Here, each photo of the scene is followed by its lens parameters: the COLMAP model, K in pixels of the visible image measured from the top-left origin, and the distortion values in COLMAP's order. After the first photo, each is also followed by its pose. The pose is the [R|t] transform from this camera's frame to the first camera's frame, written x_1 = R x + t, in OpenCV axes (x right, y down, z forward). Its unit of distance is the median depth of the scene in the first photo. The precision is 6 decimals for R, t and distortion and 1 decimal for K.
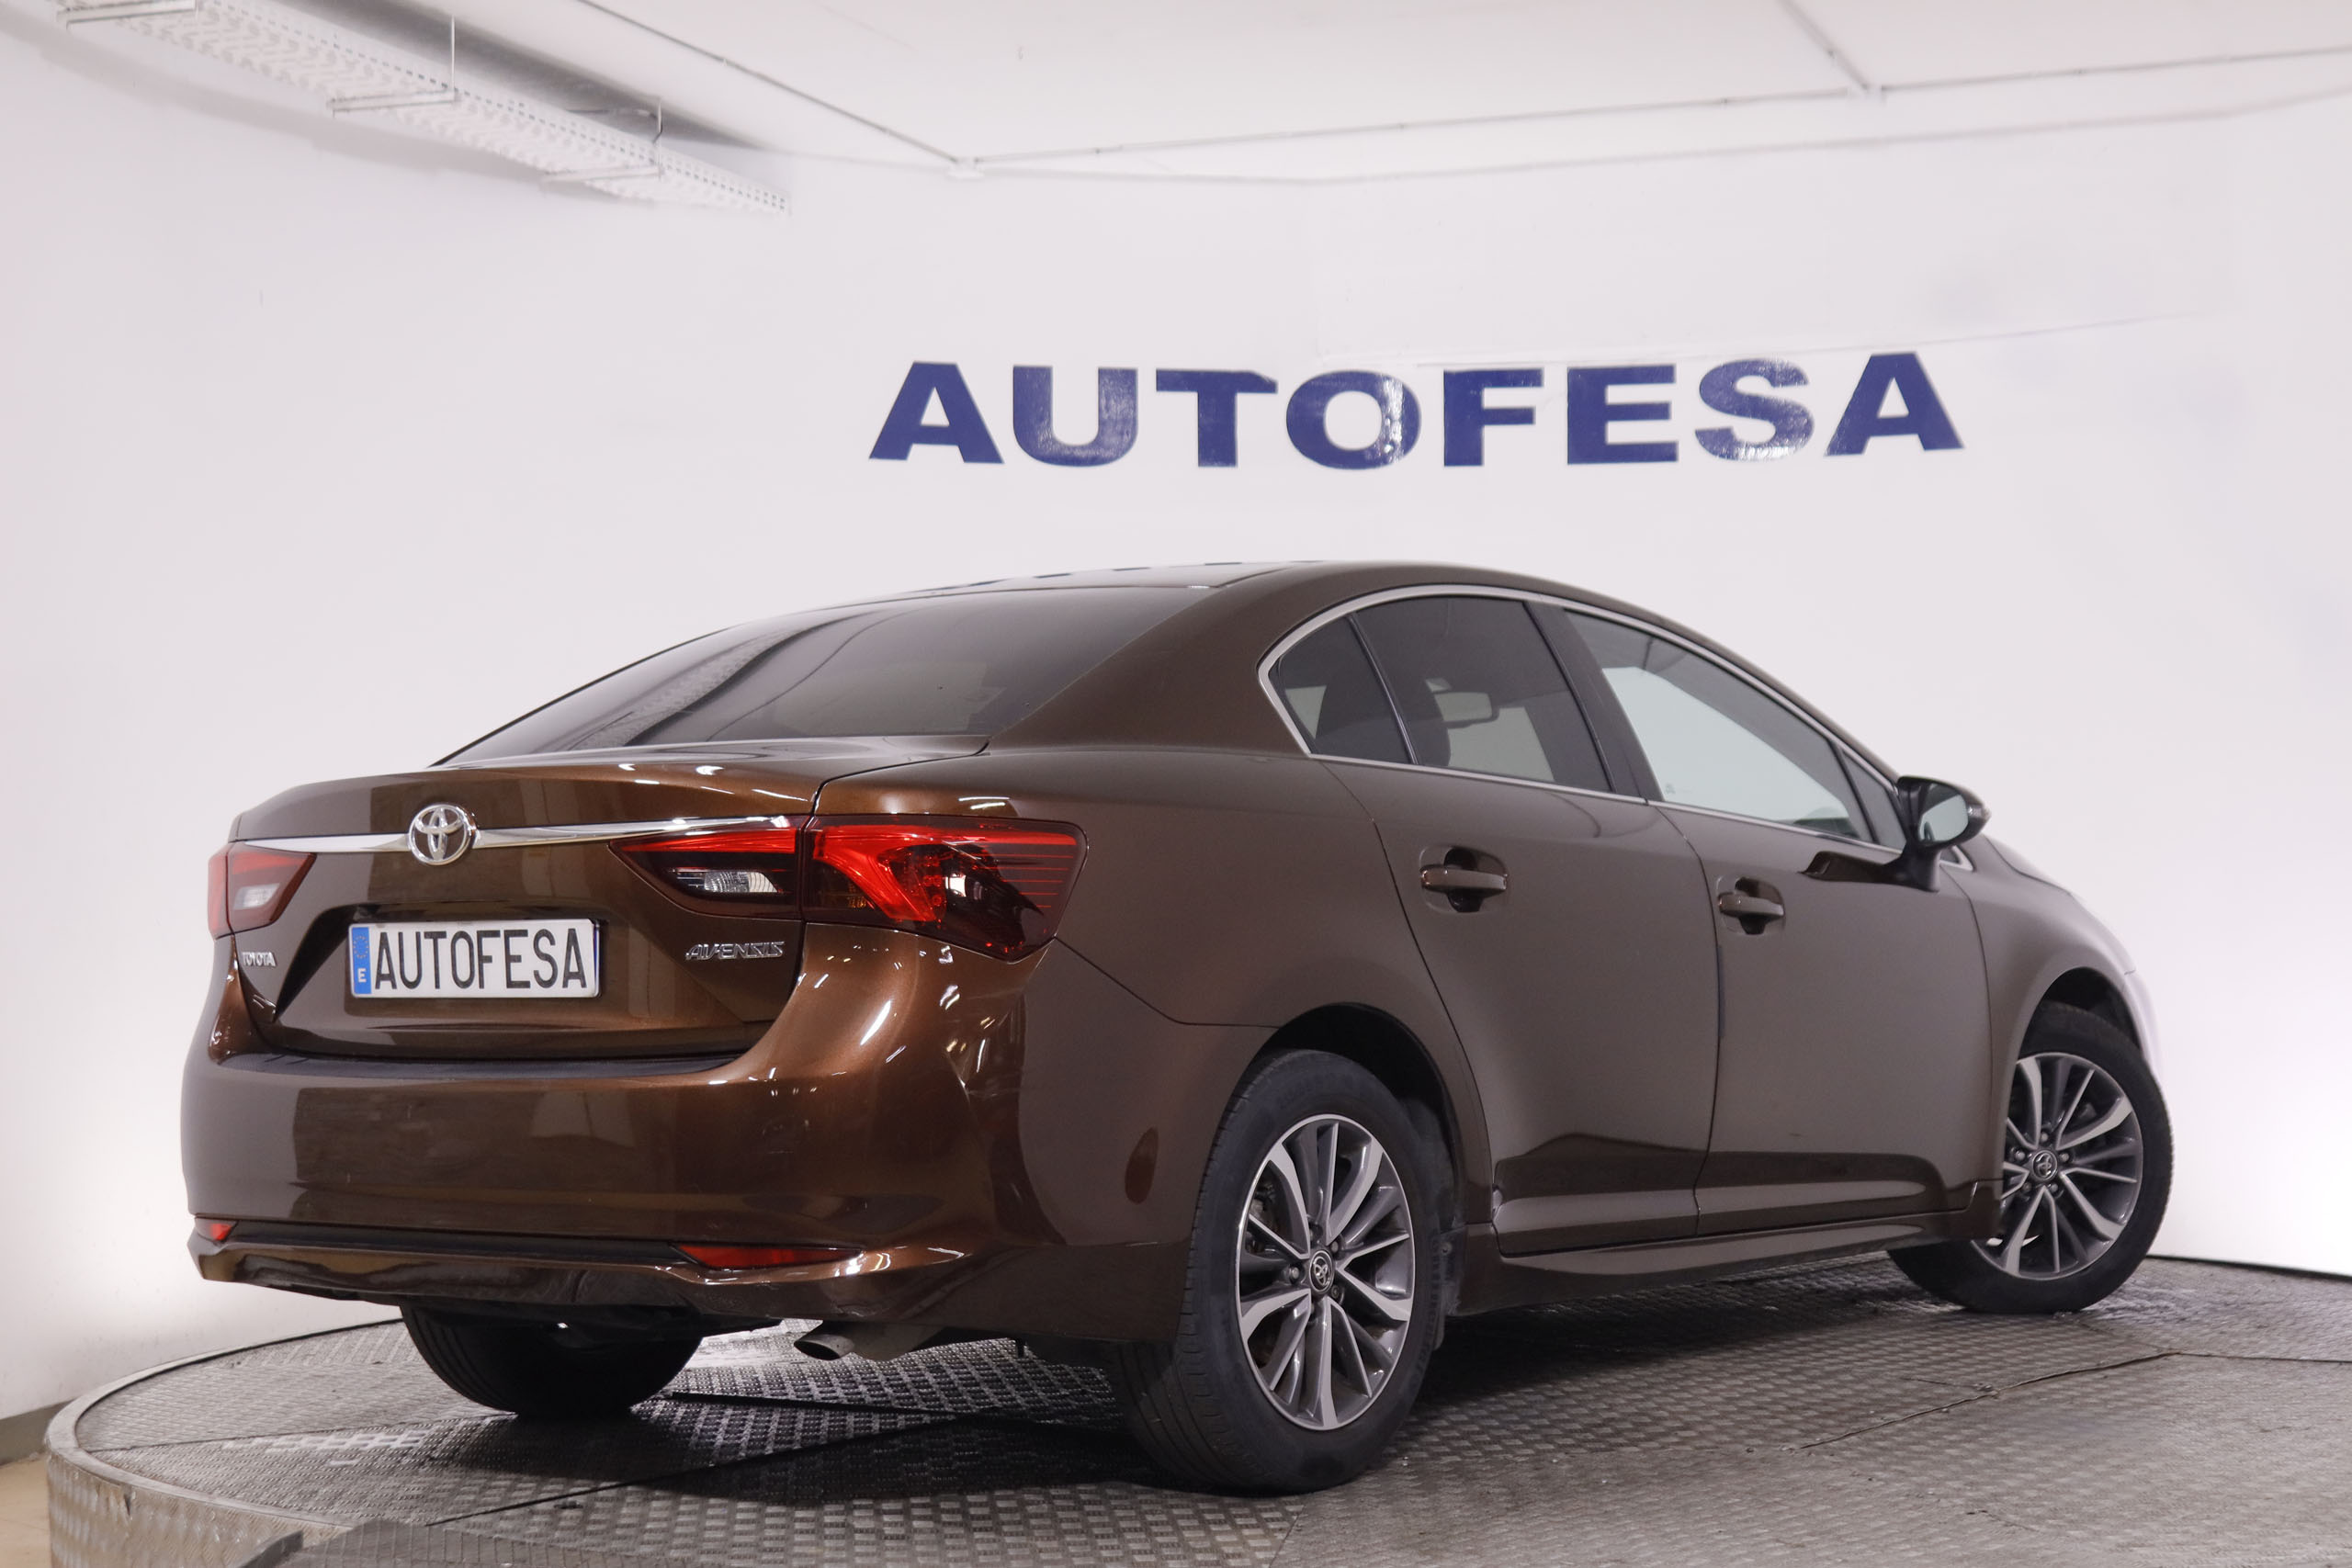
lens RADIAL K [[3718.6, 0, 1176.0], [0, 3718.6, 784.0], [0, 0, 1]] dist [-0.019576, -0.097745]
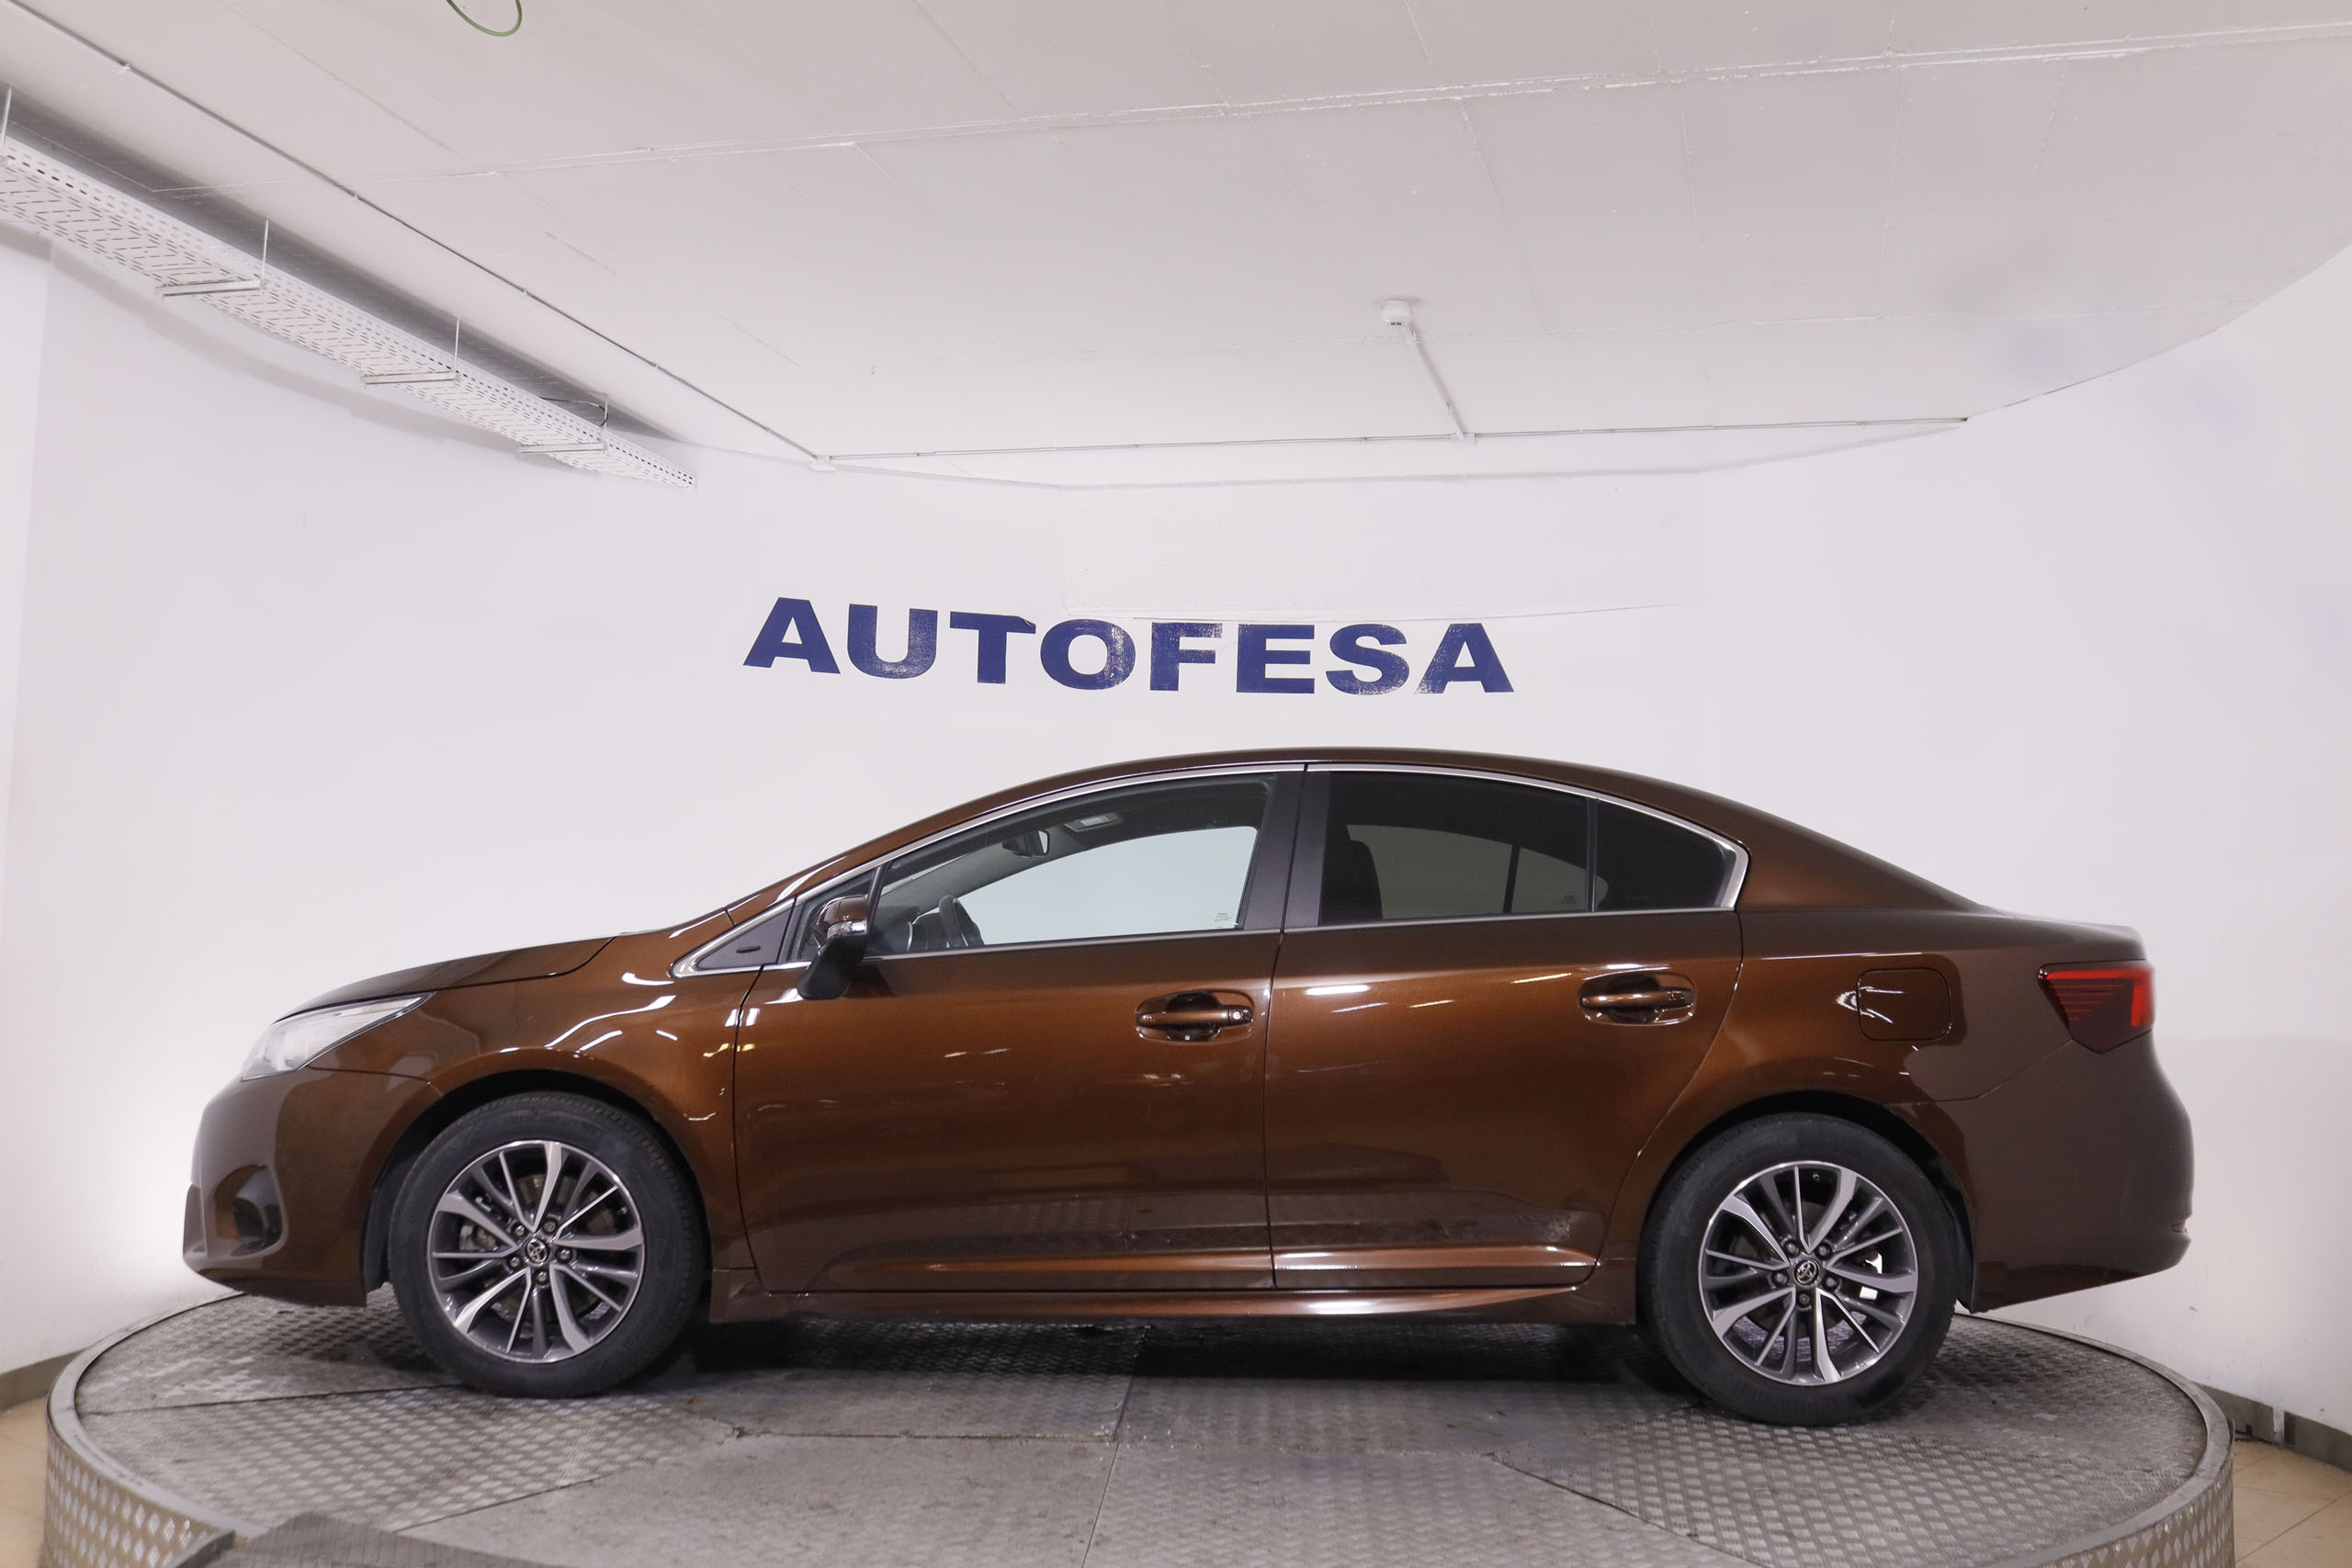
lens RADIAL K [[2327.0, 0, 1182.4], [0, 2327.0, 776.1], [0, 0, 1]] dist [-0.147662, 0.108767]
pose [[0.992619, 0.039996, 0.114490, -0.016991], [-0.032870, 0.997442, -0.063467, 0.003715], [-0.116735, 0.059235, 0.991395, 0.122773]]
